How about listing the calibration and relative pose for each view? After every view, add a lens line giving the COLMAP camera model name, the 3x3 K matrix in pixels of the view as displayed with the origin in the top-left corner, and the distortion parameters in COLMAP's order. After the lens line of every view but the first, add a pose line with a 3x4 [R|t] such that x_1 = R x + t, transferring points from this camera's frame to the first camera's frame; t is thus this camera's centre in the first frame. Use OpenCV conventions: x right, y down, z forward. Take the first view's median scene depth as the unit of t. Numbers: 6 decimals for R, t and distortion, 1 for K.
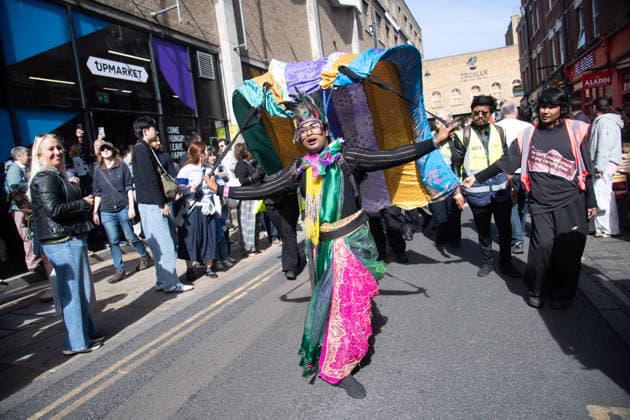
lens RADIAL K [[434.1, 0, 310.6], [0, 434.1, 212.3], [0, 0, 1]] dist [-0.095532, 0.049749]
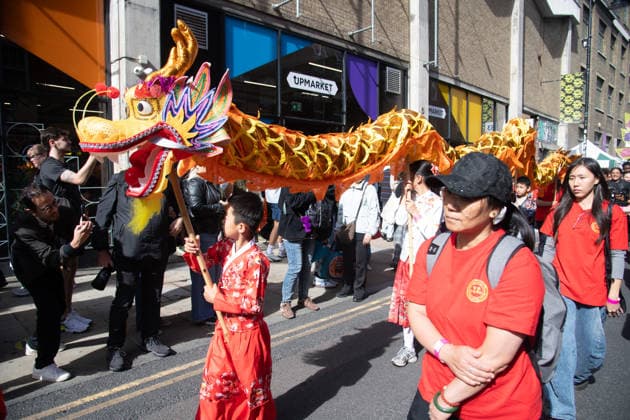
lens RADIAL K [[434.1, 0, 309.1], [0, 434.1, 211.0], [0, 0, 1]] dist [-0.095532, 0.049749]
pose [[0.904851, 0.156487, -0.395926, 0.032824], [-0.159841, 0.986833, 0.024736, -0.020306], [0.394584, 0.040903, 0.917949, -0.032000]]
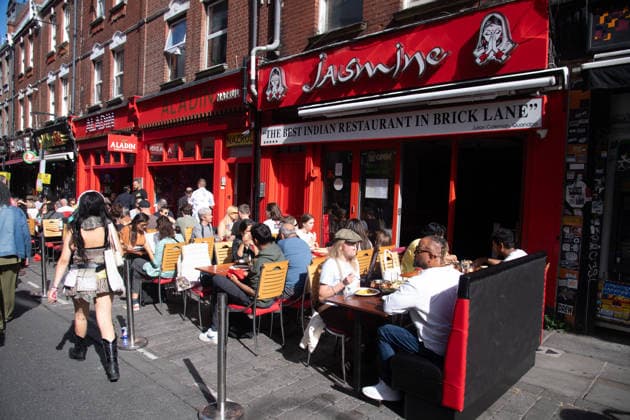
lens RADIAL K [[434.1, 0, 318.6], [0, 434.1, 215.2], [0, 0, 1]] dist [-0.095532, 0.049749]
pose [[0.376461, 0.105538, 0.920402, 0.039480], [0.015855, 0.992611, -0.120303, -0.064002], [-0.926297, 0.059882, 0.372006, 0.349460]]
